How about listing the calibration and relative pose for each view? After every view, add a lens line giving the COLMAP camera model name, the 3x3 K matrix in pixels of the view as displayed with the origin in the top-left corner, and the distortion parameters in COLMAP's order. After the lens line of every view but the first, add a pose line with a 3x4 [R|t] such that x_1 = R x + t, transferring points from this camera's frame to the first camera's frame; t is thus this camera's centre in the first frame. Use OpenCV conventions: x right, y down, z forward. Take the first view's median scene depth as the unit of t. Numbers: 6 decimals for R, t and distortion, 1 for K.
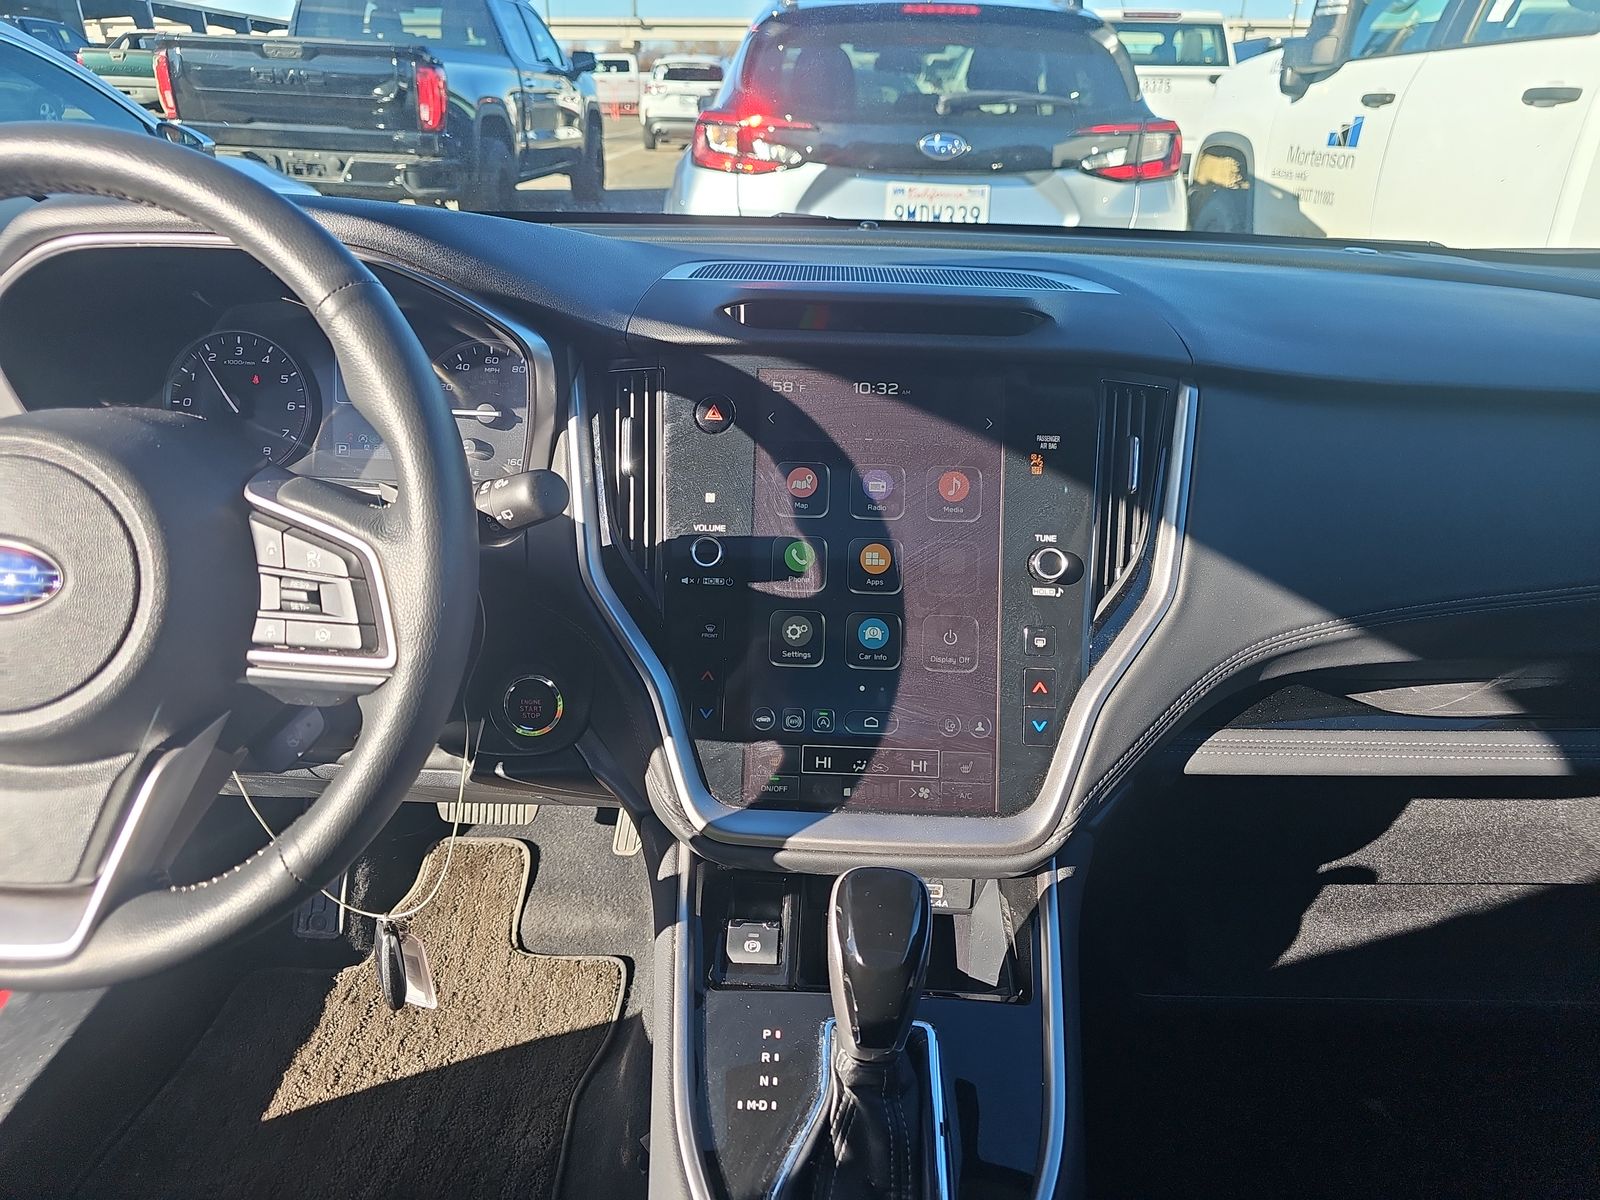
lens RADIAL K [[1051.5, 0, 800.0], [0, 1051.5, 600.0], [0, 0, 1]] dist [0.008853, -0.001248]
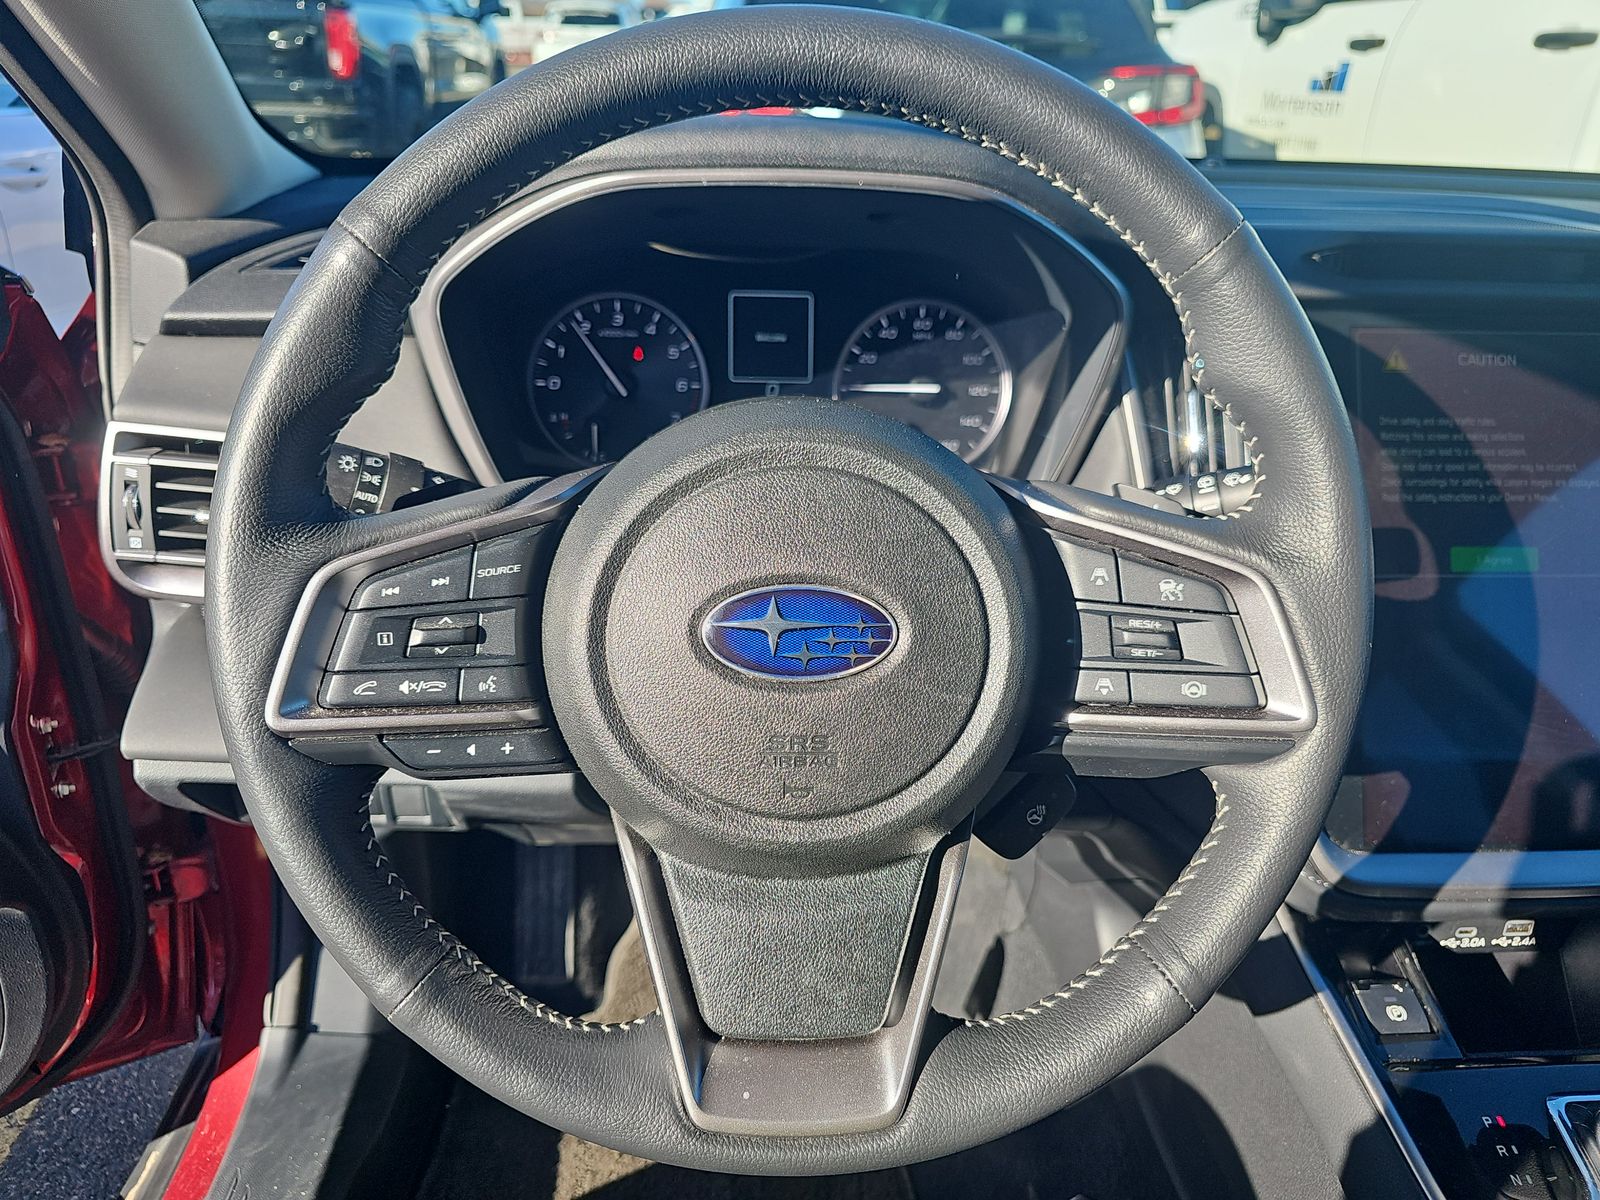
lens RADIAL K [[1069.4, 0, 793.0], [0, 1069.4, 610.7], [0, 0, 1]] dist [0.005676, -0.007586]
pose [[0.996466, -0.038270, 0.074767, -0.462345], [0.035220, 0.998509, 0.041696, -0.038623], [-0.076252, -0.038916, 0.996329, 0.146815]]
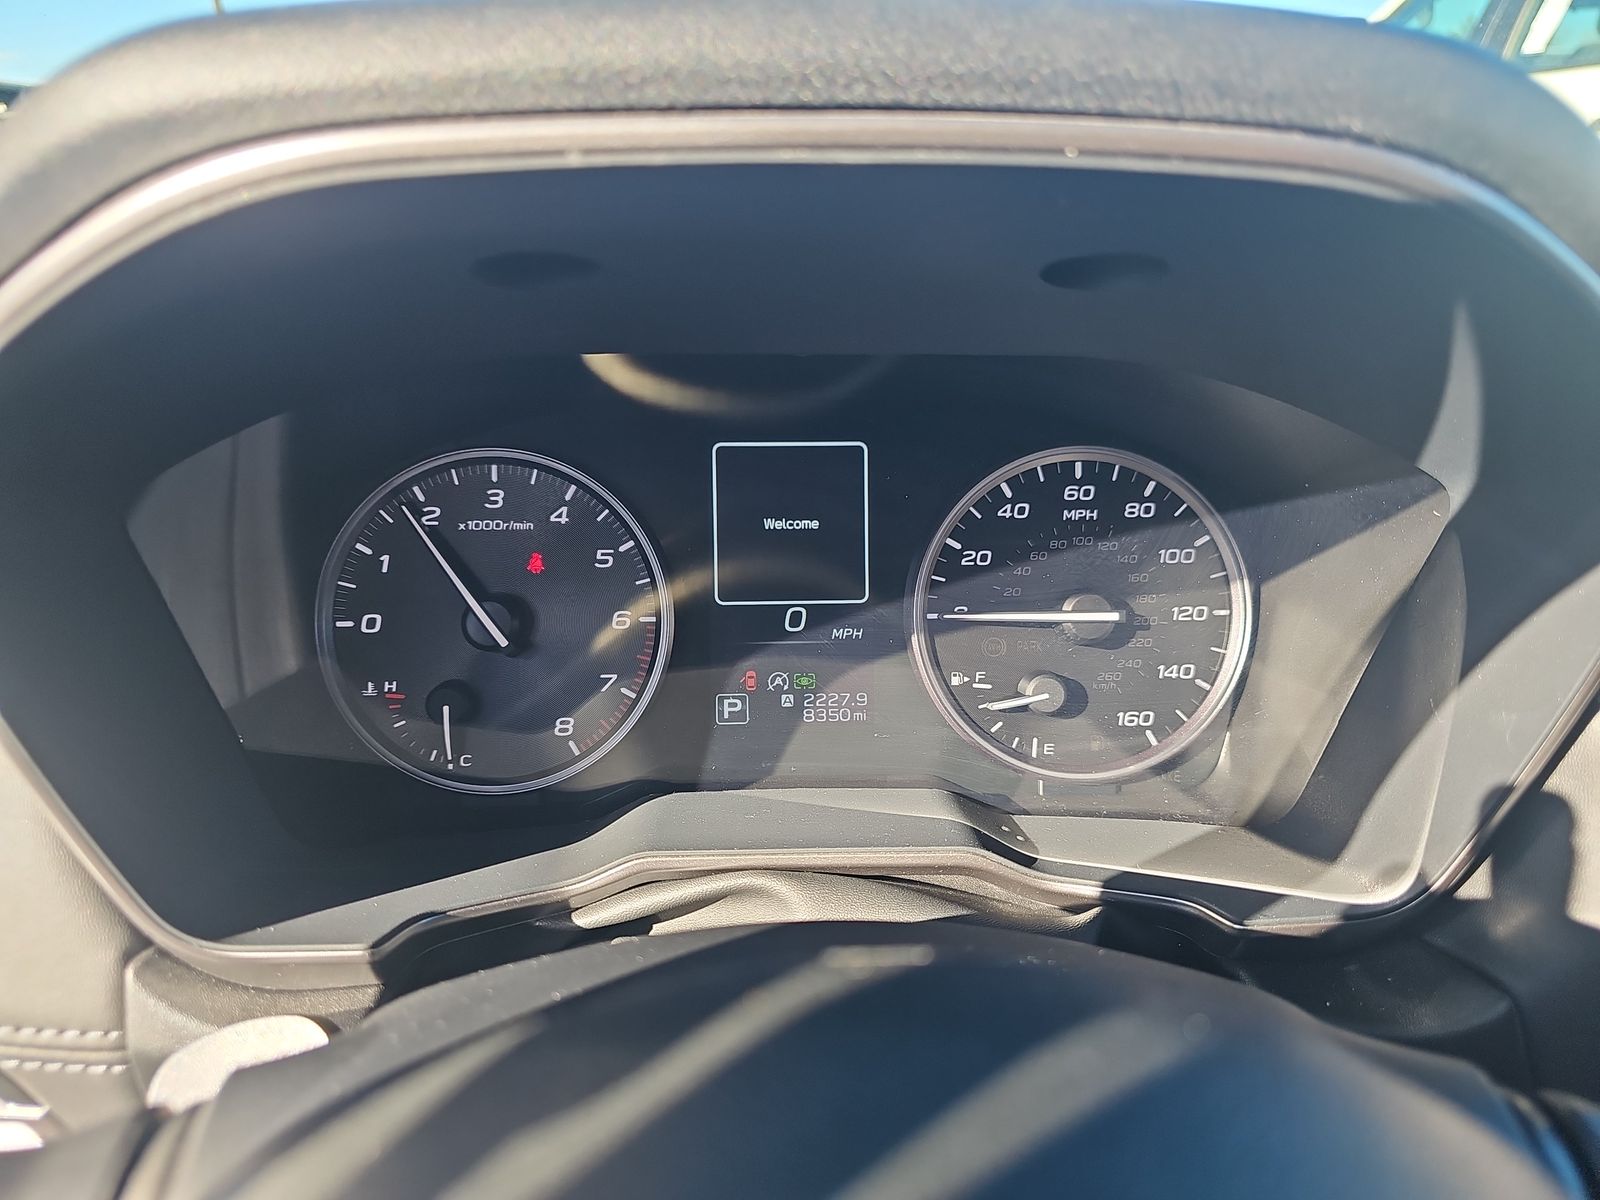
lens RADIAL K [[1088.6, 0, 806.4], [0, 1088.6, 596.9], [0, 0, 1]] dist [0.002395, -0.001434]
pose [[0.996086, -0.050727, 0.072382, -0.436292], [0.055776, 0.996019, -0.069531, -0.157338], [-0.068567, 0.073296, 0.994950, 0.550684]]
